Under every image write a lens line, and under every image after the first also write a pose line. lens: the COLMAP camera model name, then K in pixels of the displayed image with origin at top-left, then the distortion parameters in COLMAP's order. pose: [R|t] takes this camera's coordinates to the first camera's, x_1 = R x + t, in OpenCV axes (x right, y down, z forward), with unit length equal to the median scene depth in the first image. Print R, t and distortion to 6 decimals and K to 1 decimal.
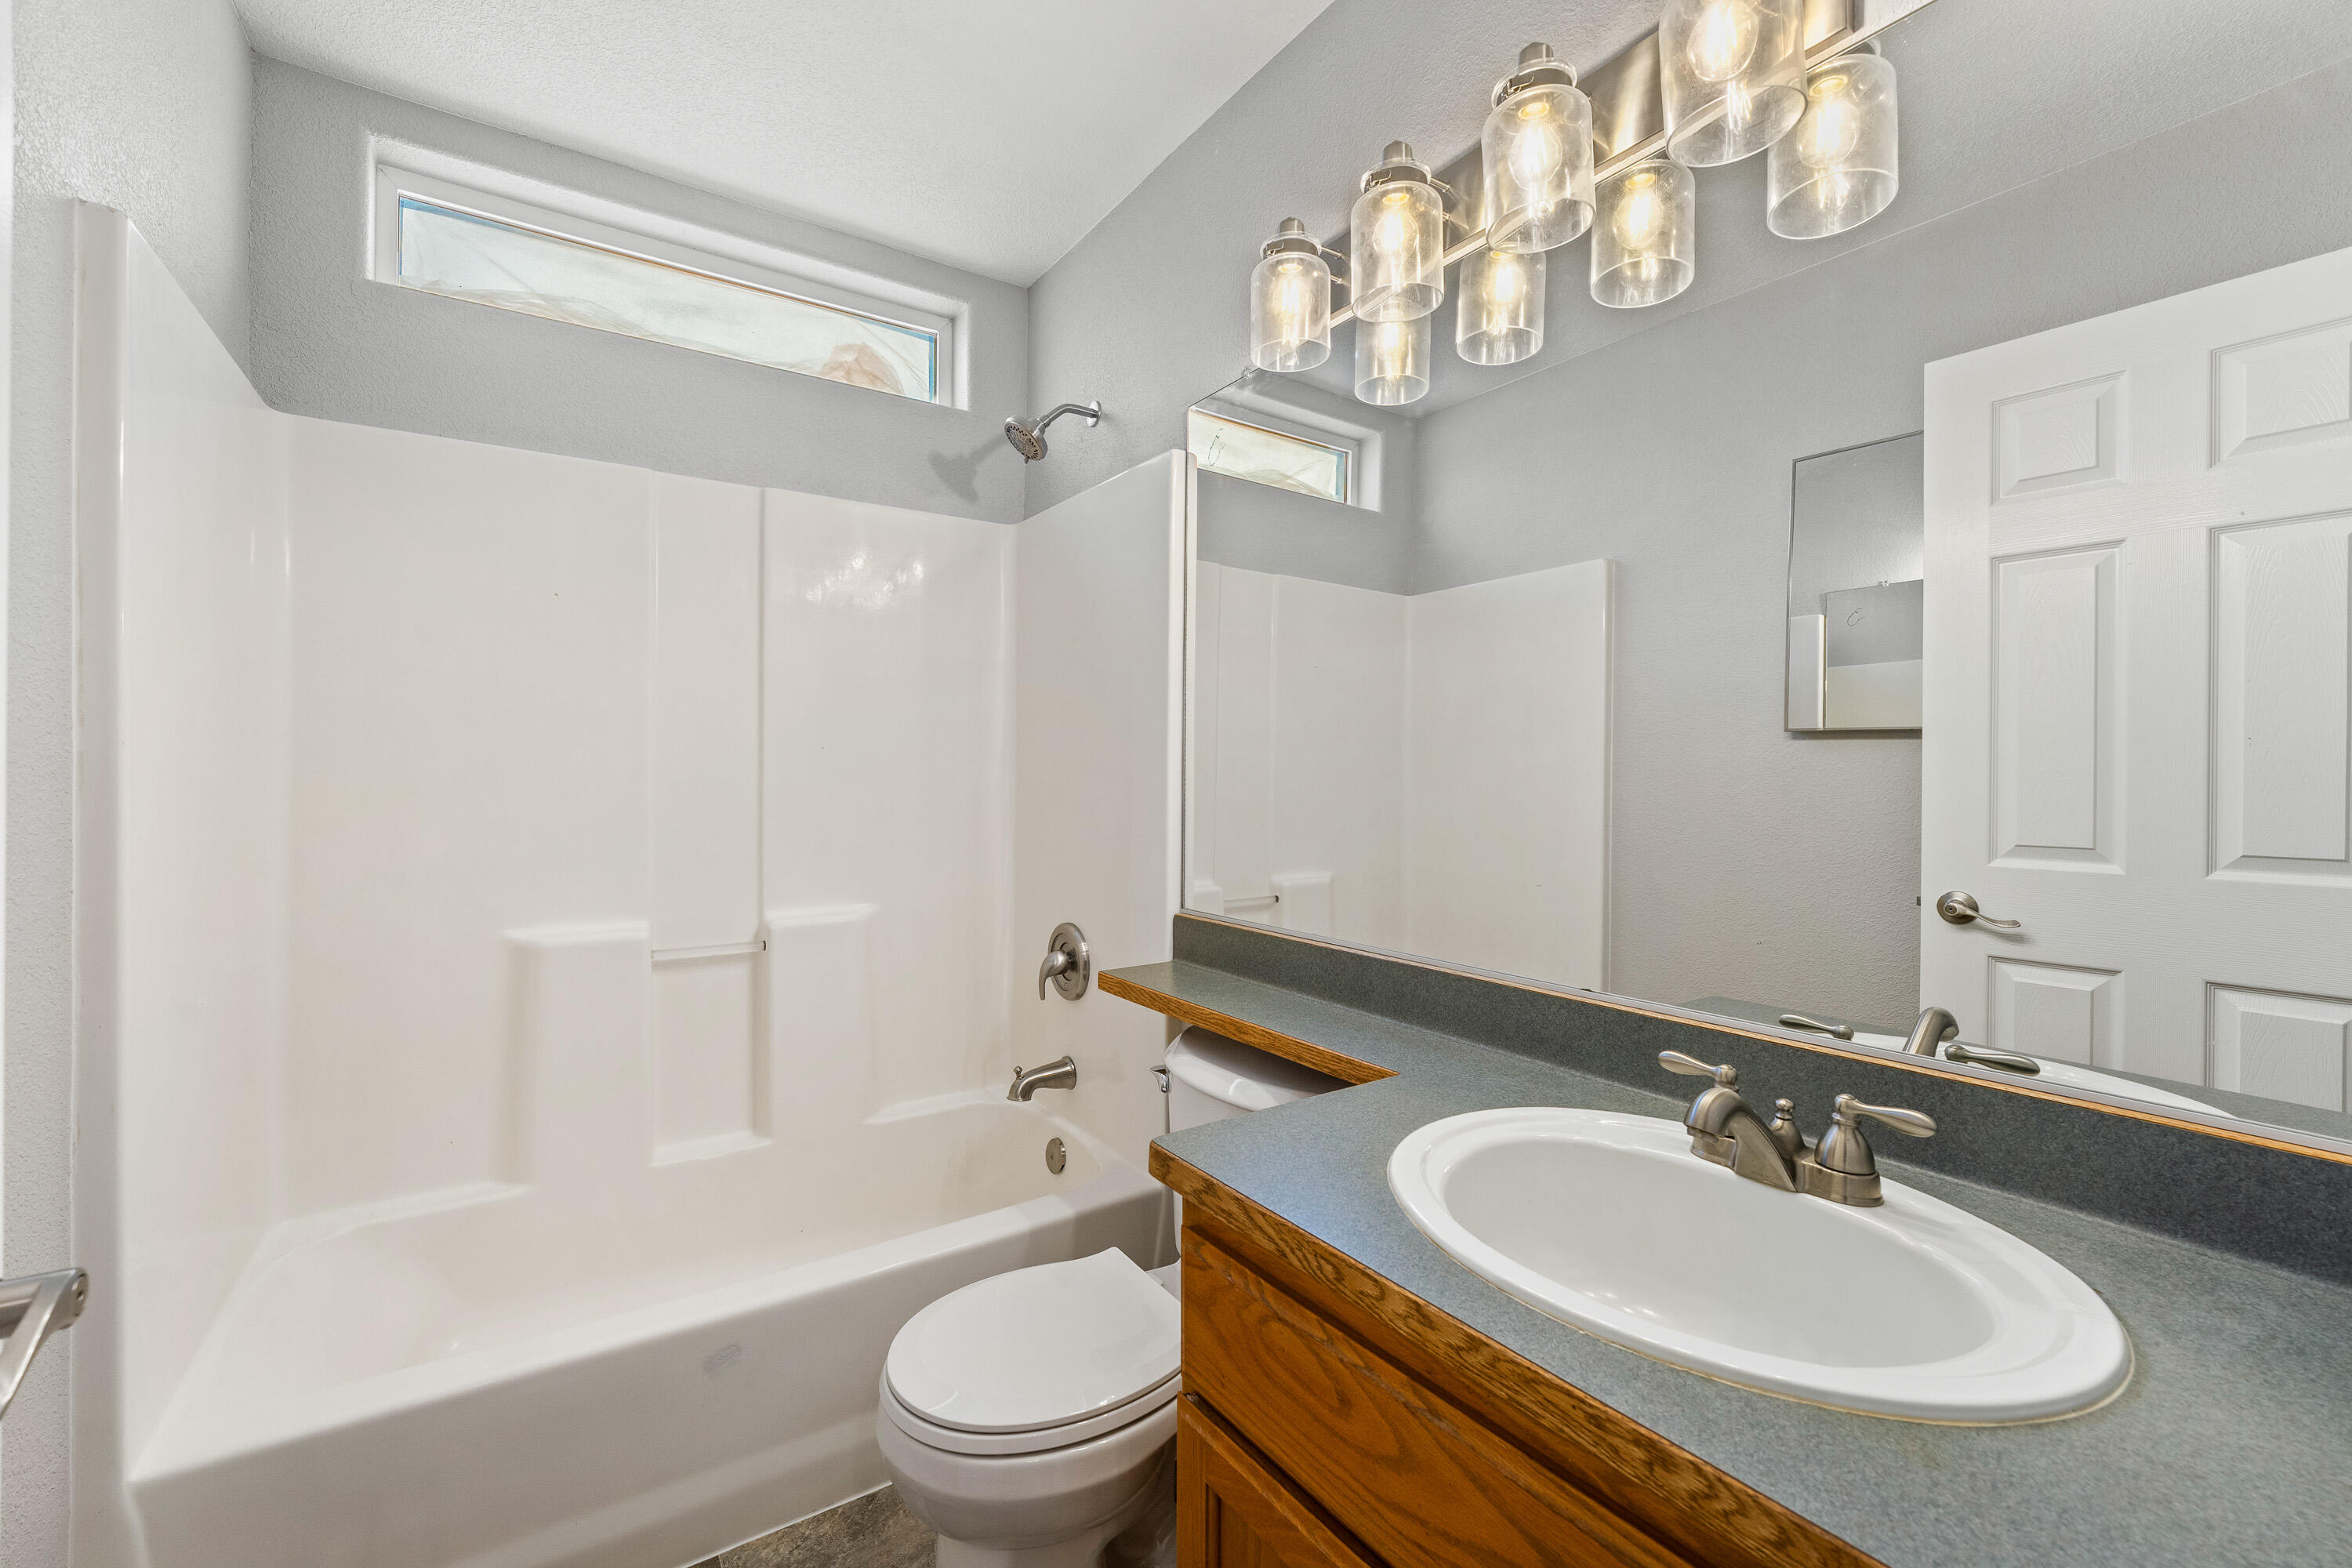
lens RADIAL K [[953.3, 0, 1176.0], [0, 953.3, 784.0], [0, 0, 1]] dist [-0.012947, -0.000042]
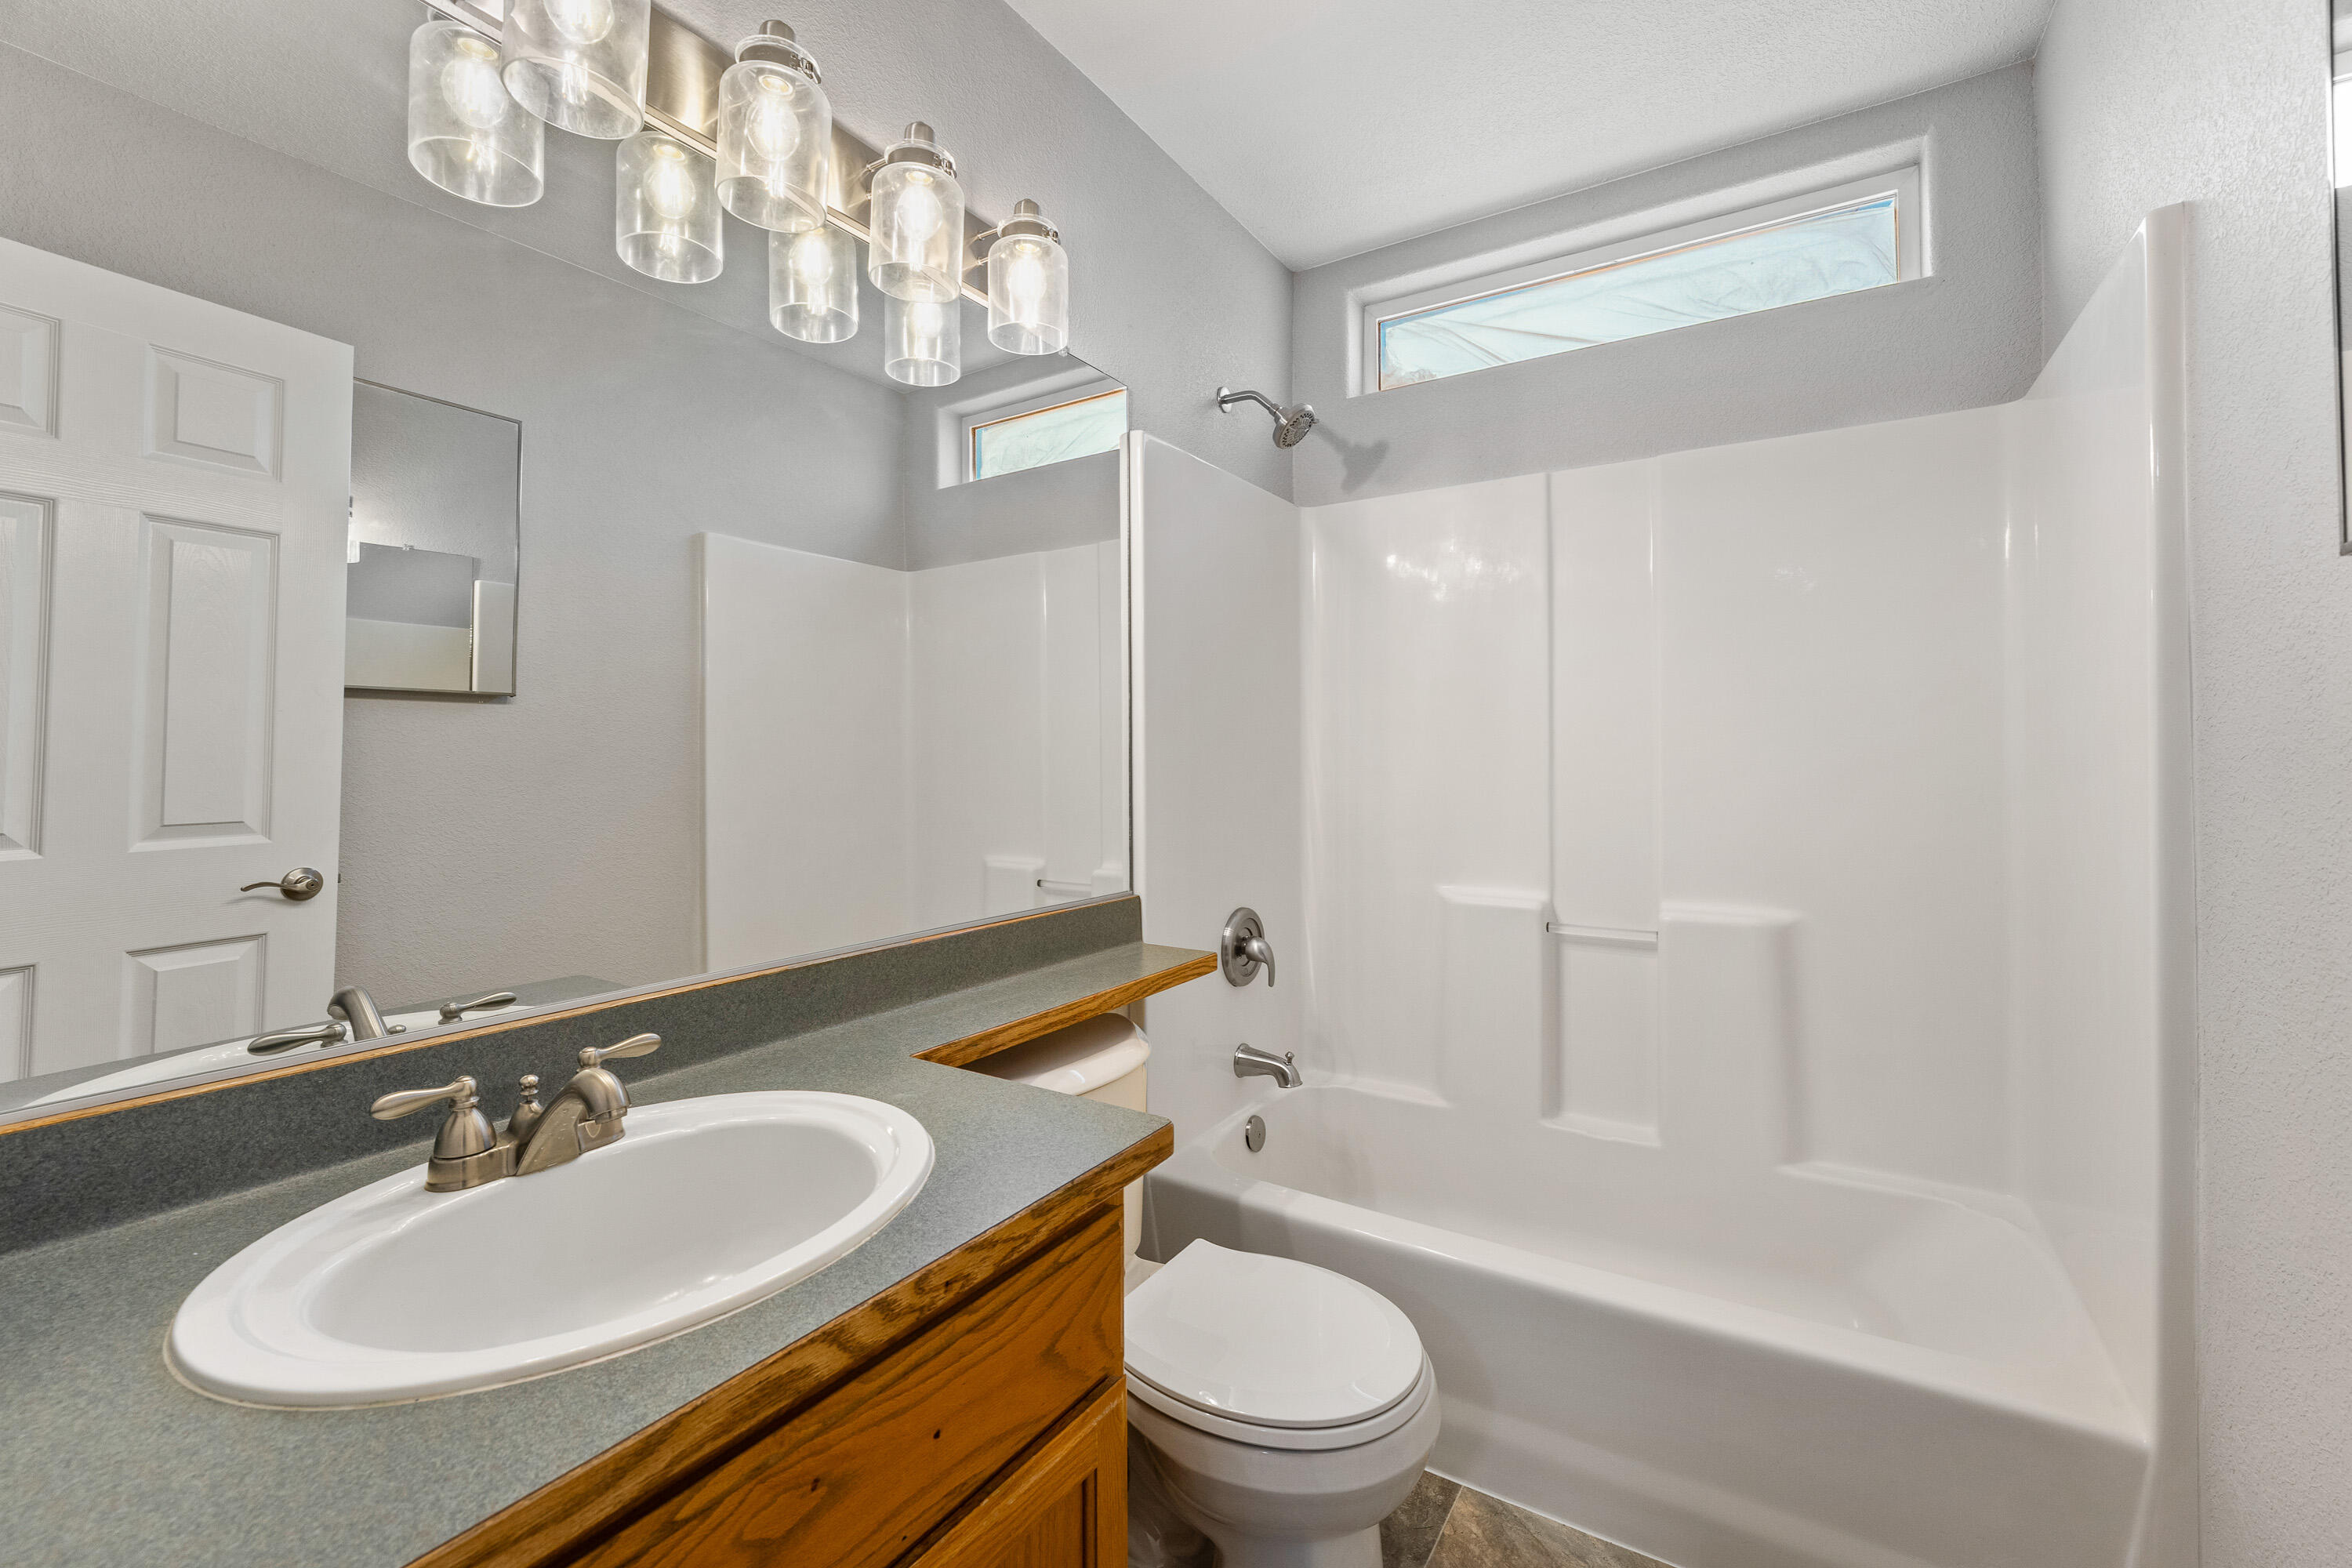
lens RADIAL K [[967.2, 0, 1169.5], [0, 967.2, 771.5], [0, 0, 1]] dist [-0.014693, 0.000972]
pose [[-0.385010, -0.014640, 0.922796, -0.576289], [0.011612, 0.999718, 0.020705, -0.005307], [-0.922839, 0.018687, -0.384732, 0.815837]]
